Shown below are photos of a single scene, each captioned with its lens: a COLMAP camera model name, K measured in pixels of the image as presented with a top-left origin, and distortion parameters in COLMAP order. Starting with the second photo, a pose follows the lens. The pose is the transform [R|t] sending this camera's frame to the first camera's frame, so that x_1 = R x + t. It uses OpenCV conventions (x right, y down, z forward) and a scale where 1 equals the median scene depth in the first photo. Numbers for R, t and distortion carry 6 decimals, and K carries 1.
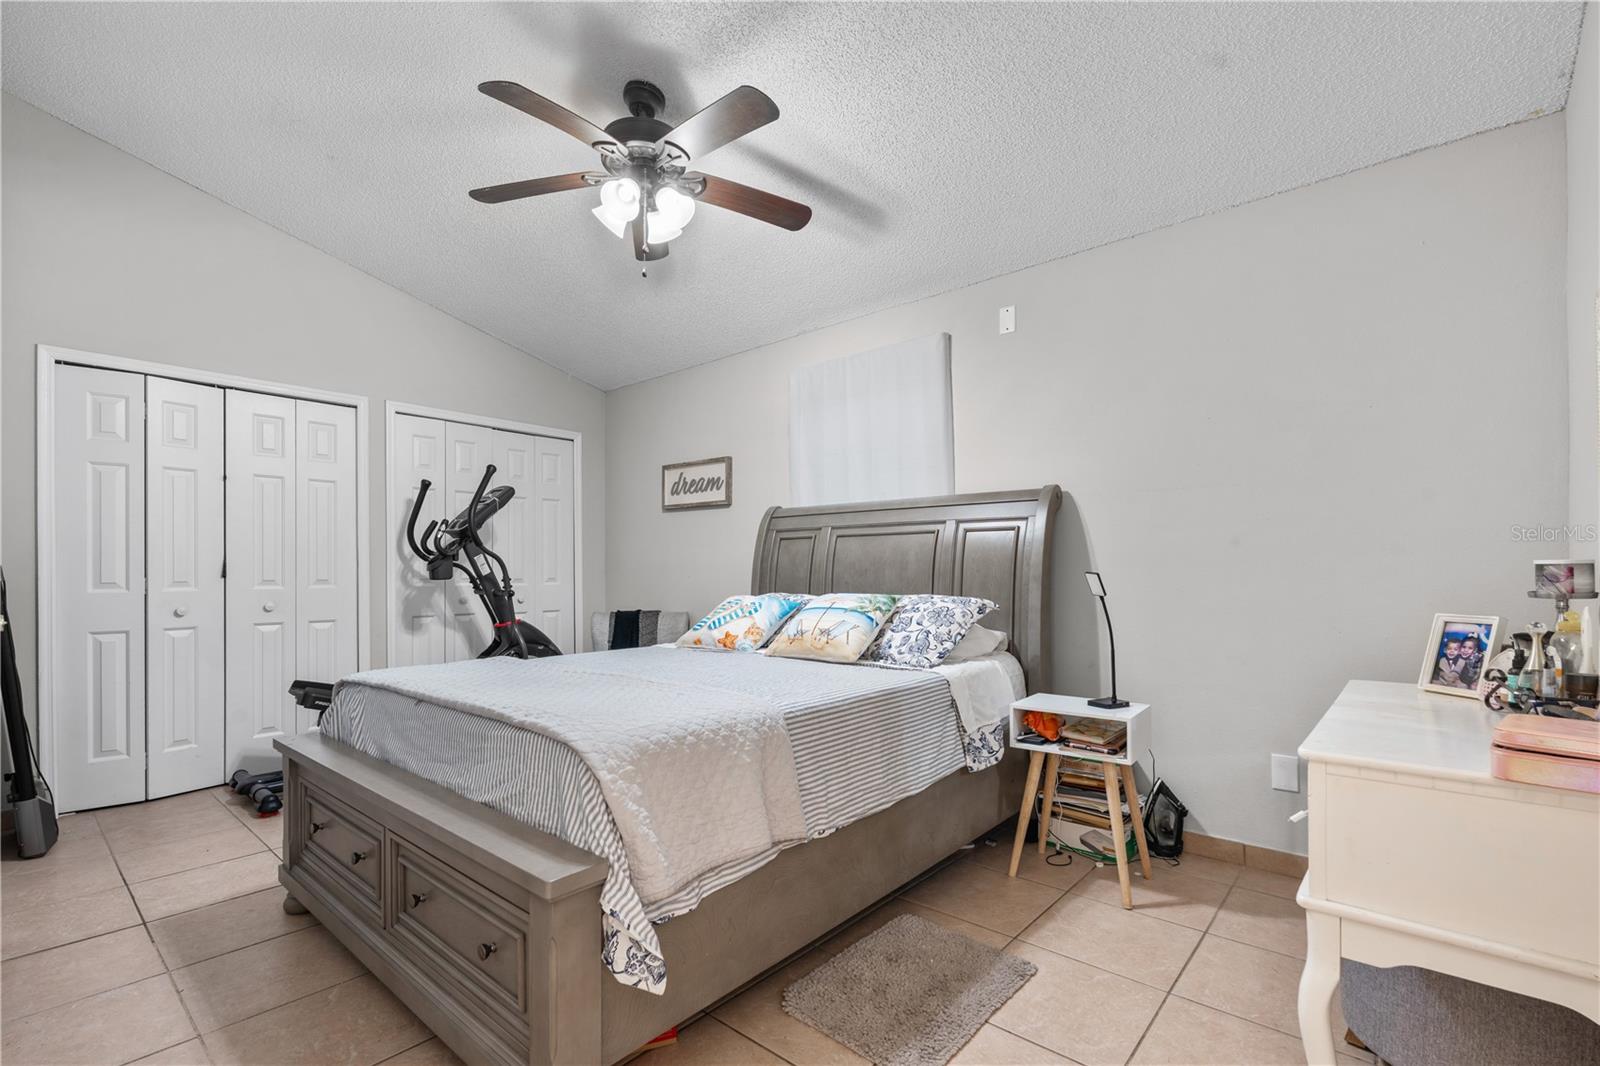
lens RADIAL K [[728.7, 0, 792.1], [0, 728.7, 568.7], [0, 0, 1]] dist [-0.001596, -0.000482]
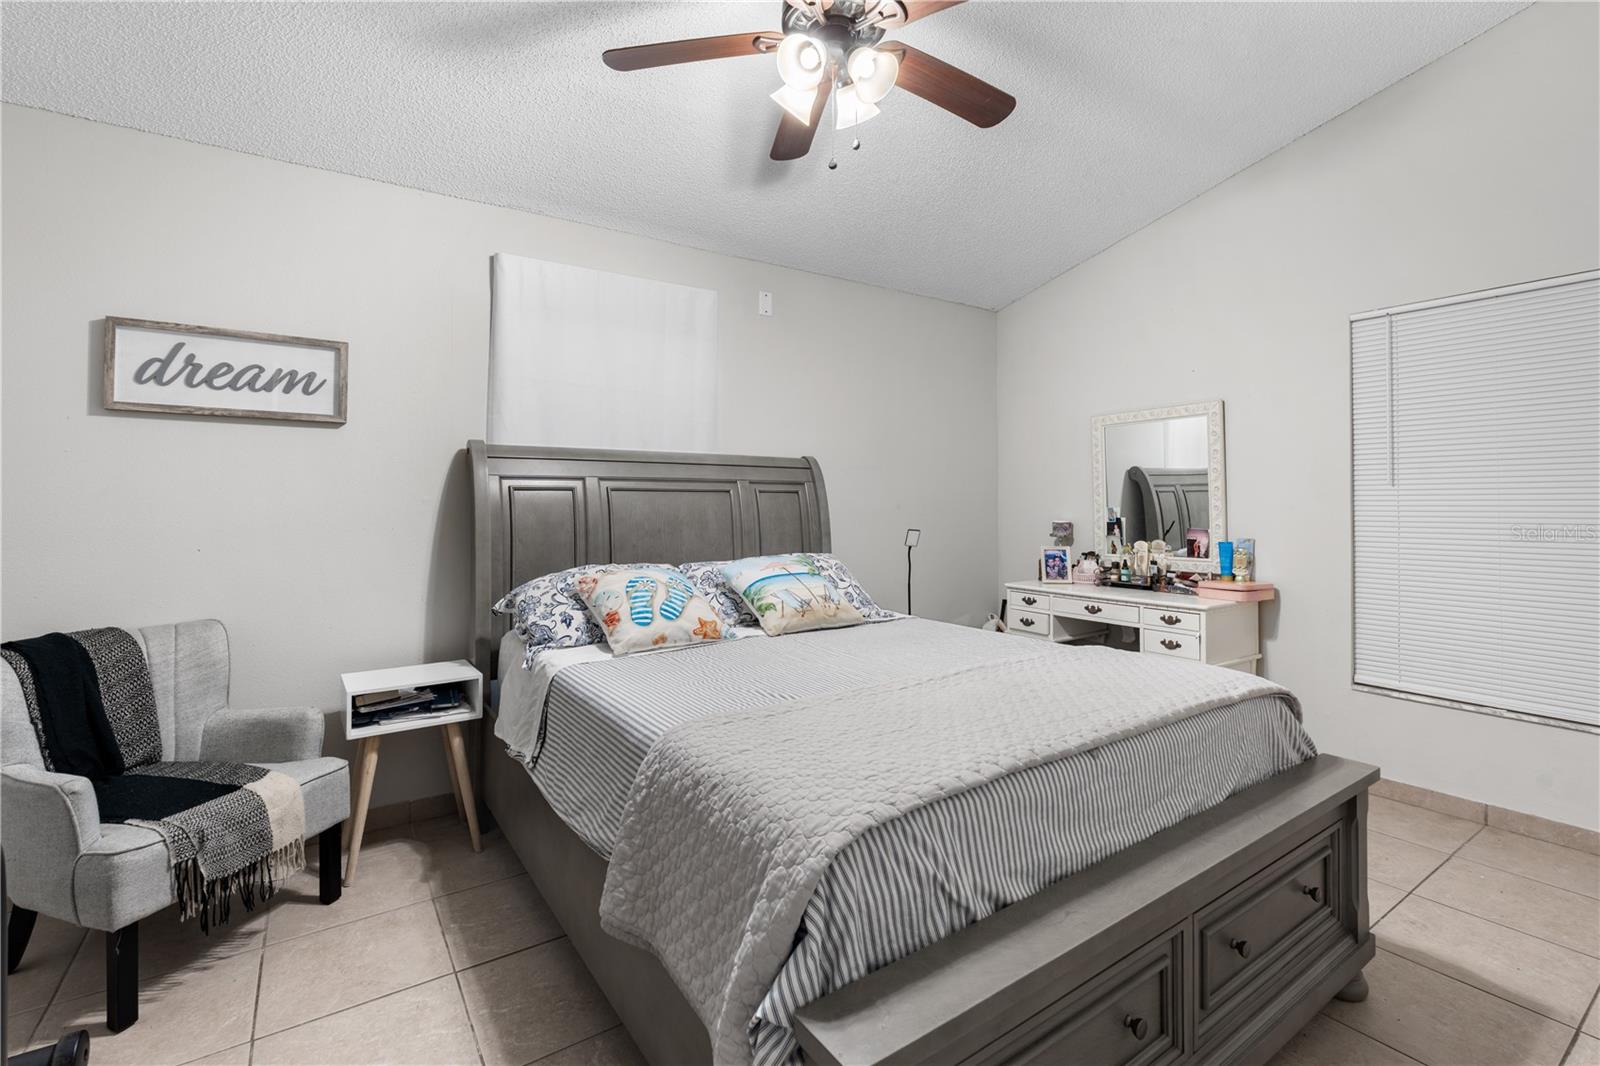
lens RADIAL K [[719.2, 0, 801.2], [0, 719.2, 502.9], [0, 0, 1]] dist [0.001048, 0.000111]
pose [[0.249693, 0.007228, 0.968298, -0.556068], [-0.001725, 0.999974, -0.007020, -0.020455], [-0.968323, 0.000082, 0.249699, 0.492617]]
